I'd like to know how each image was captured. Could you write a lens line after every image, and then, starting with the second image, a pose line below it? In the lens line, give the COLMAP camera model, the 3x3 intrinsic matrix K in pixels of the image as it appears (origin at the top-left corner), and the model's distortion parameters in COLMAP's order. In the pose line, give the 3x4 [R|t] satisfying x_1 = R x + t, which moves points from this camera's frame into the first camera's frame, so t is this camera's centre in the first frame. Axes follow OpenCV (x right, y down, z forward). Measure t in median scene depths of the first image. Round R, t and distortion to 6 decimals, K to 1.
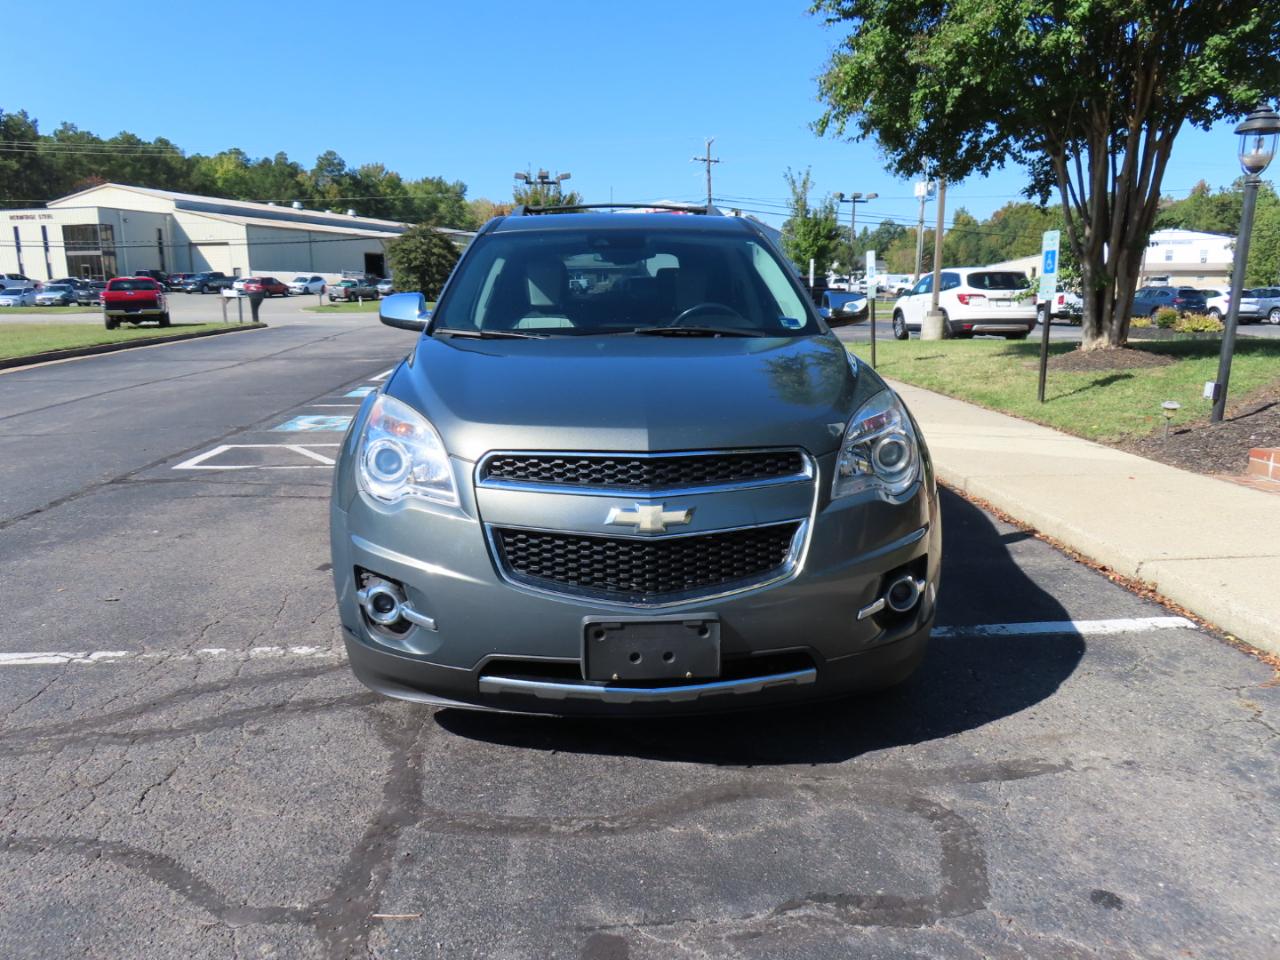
lens RADIAL K [[920.0, 0, 640.6], [0, 920.0, 477.4], [0, 0, 1]] dist [-0.005533, -0.000523]
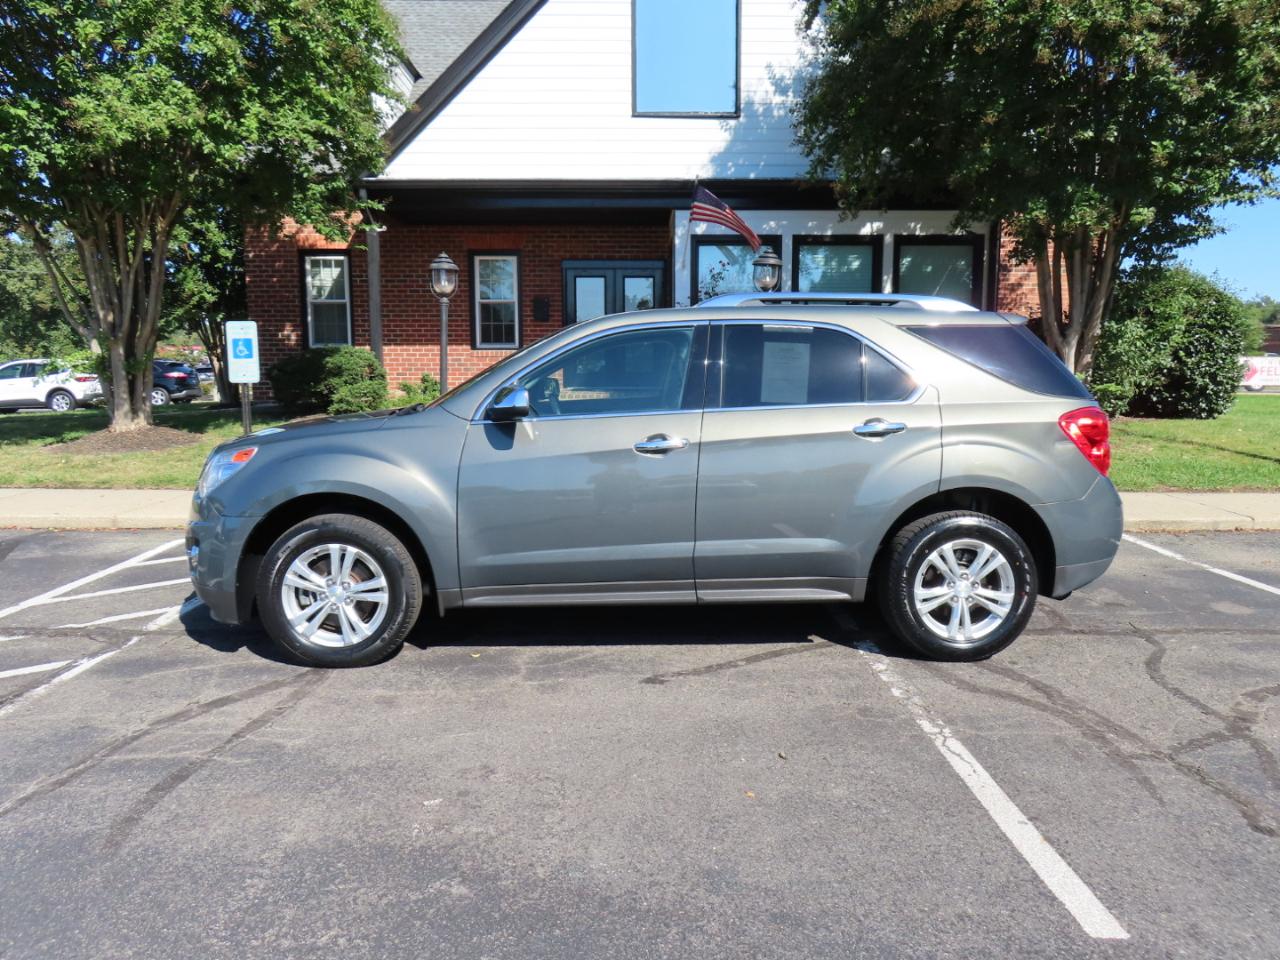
lens RADIAL K [[924.7, 0, 640.0], [0, 924.7, 480.0], [0, 0, 1]] dist [-0.008158, 0.003710]
pose [[0.045100, -0.119848, 0.991767, -1.587073], [0.198411, 0.974074, 0.108687, -0.258074], [-0.979081, 0.191875, 0.067710, 1.179763]]
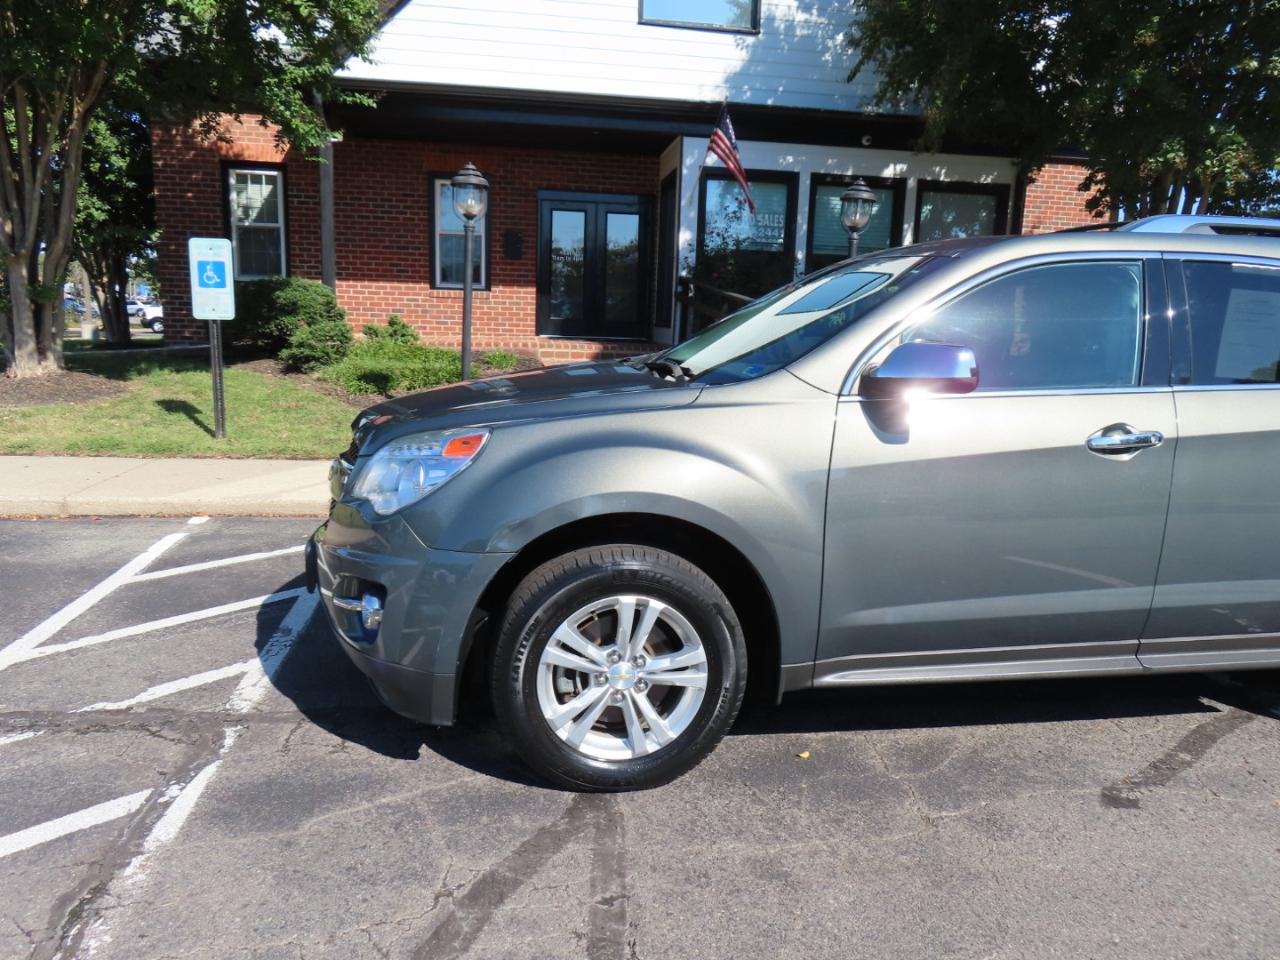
lens RADIAL K [[925.3, 0, 638.0], [0, 925.3, 479.8], [0, 0, 1]] dist [-0.009617, 0.003508]
pose [[-0.089364, -0.172103, 0.981017, -1.119586], [0.165245, 0.968745, 0.185003, -0.348015], [-0.982195, 0.178641, -0.058132, 1.687472]]
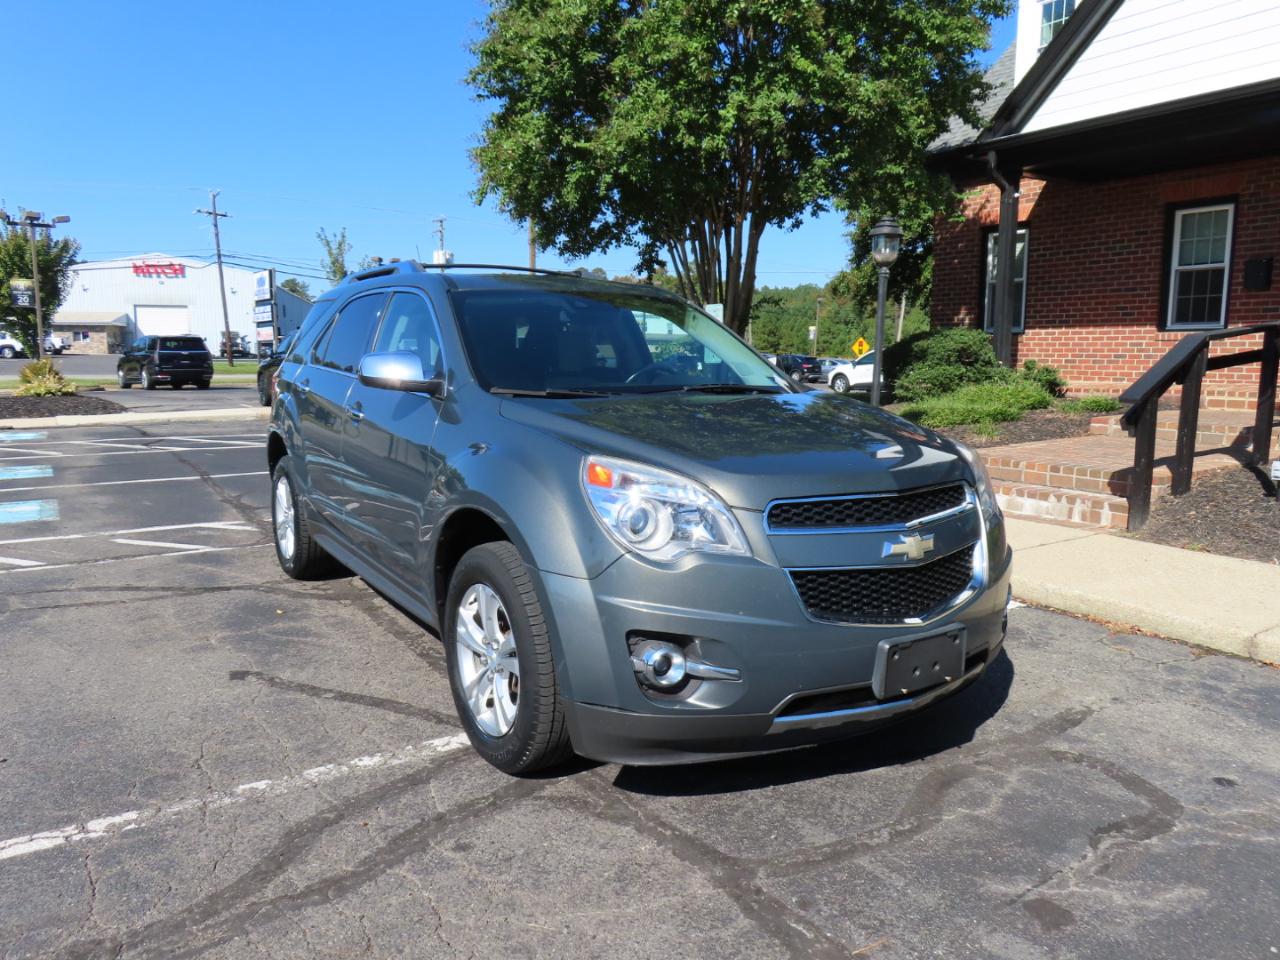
lens RADIAL K [[920.7, 0, 641.8], [0, 920.7, 480.4], [0, 0, 1]] dist [-0.004630, -0.001050]
pose [[0.865704, -0.059321, 0.497029, -0.554381], [0.091071, 0.995046, -0.039864, -0.015626], [-0.492202, 0.079775, 0.866818, 0.106463]]
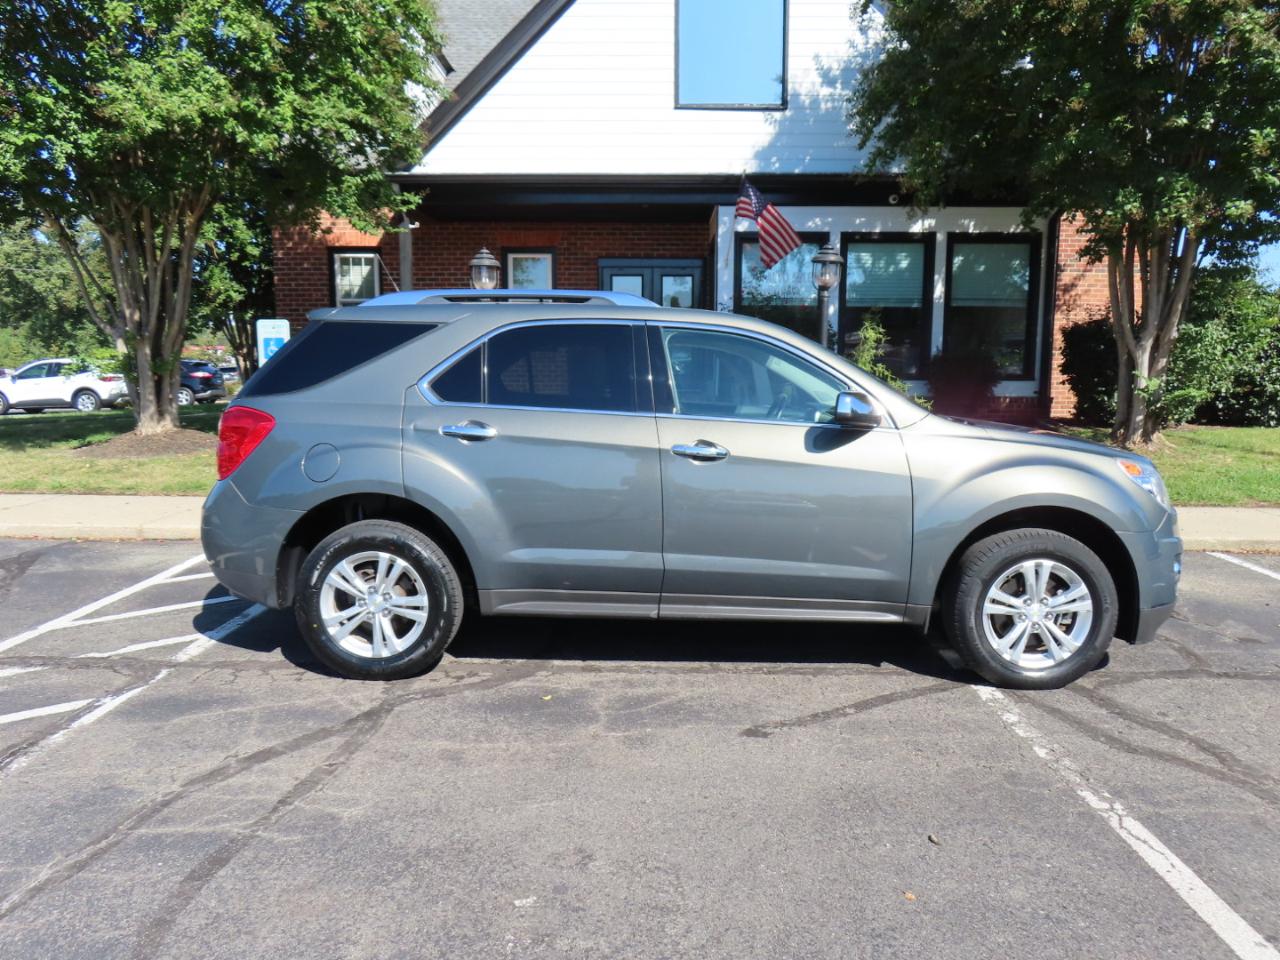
lens RADIAL K [[925.3, 0, 638.0], [0, 925.3, 479.8], [0, 0, 1]] dist [-0.009617, 0.003508]
pose [[0.066991, -0.117748, 0.990781, -1.436977], [0.193484, 0.975695, 0.102873, -0.281909], [-0.978814, 0.184809, 0.088145, 1.276975]]
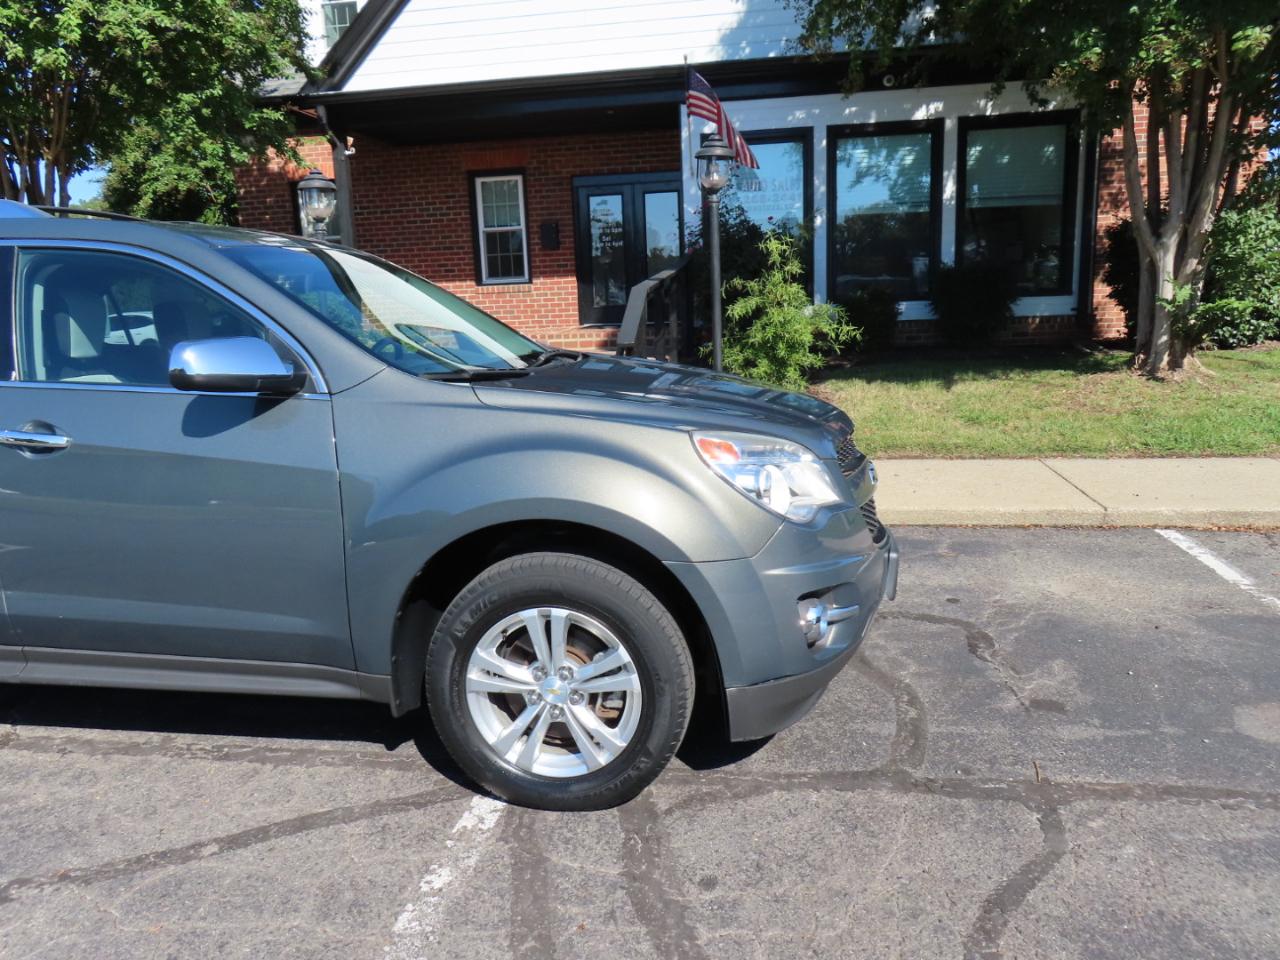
lens RADIAL K [[920.7, 0, 641.8], [0, 920.7, 480.4], [0, 0, 1]] dist [-0.004630, -0.001050]
pose [[0.210961, -0.192861, 0.958280, -0.900397], [0.229397, 0.962733, 0.143256, -0.142640], [-0.950196, 0.189605, 0.247341, 0.646729]]
